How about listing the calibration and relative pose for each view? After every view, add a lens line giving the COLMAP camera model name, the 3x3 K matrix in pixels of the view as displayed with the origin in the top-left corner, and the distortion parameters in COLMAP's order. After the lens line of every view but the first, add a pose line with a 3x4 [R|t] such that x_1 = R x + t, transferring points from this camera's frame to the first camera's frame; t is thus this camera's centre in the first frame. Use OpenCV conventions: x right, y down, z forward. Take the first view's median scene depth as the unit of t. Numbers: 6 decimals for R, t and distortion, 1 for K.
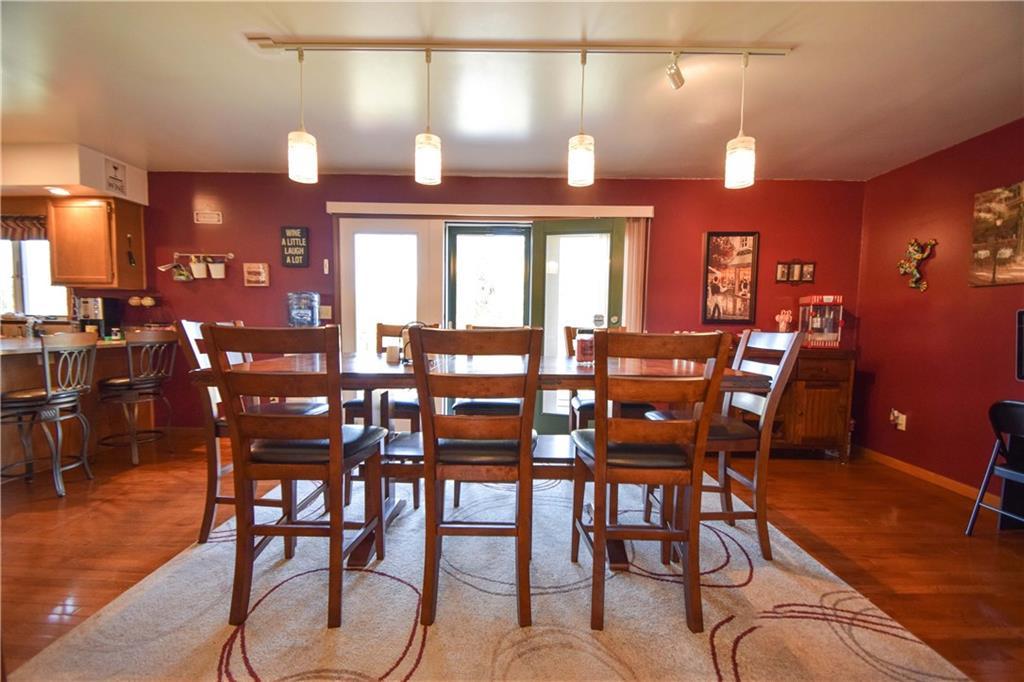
lens RADIAL K [[448.3, 0, 513.6], [0, 448.3, 357.4], [0, 0, 1]] dist [0.018783, -0.019139]
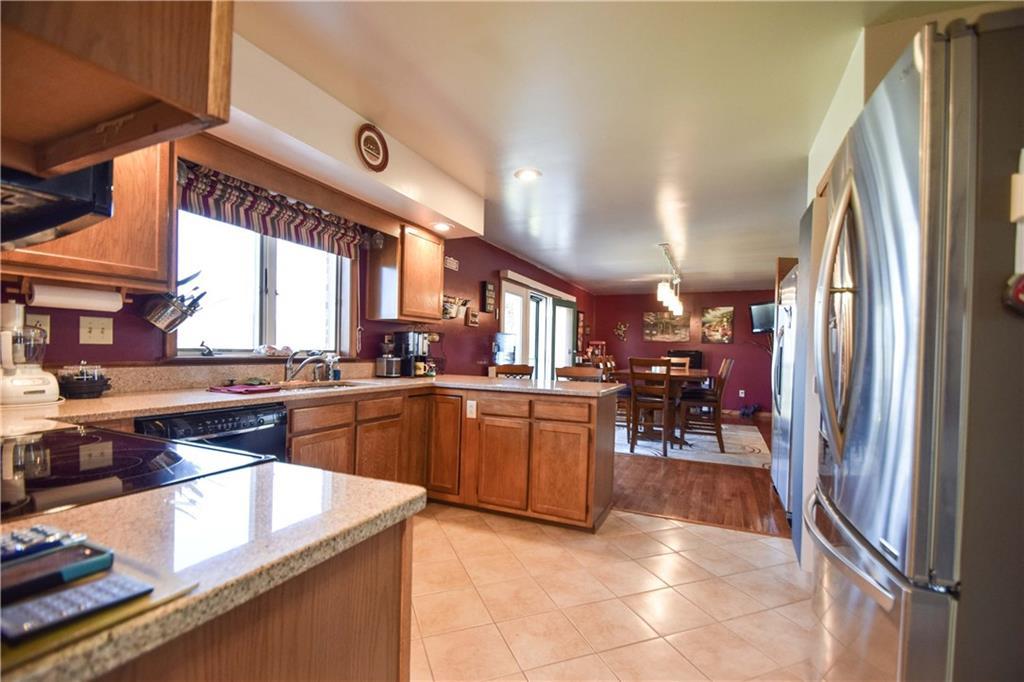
lens RADIAL K [[448.3, 0, 513.6], [0, 448.3, 357.4], [0, 0, 1]] dist [0.018783, -0.019139]
pose [[0.414058, -0.018821, 0.910056, -2.265253], [0.050258, 0.998734, -0.002211, -0.088600], [-0.908862, 0.046654, 0.414480, 0.546704]]
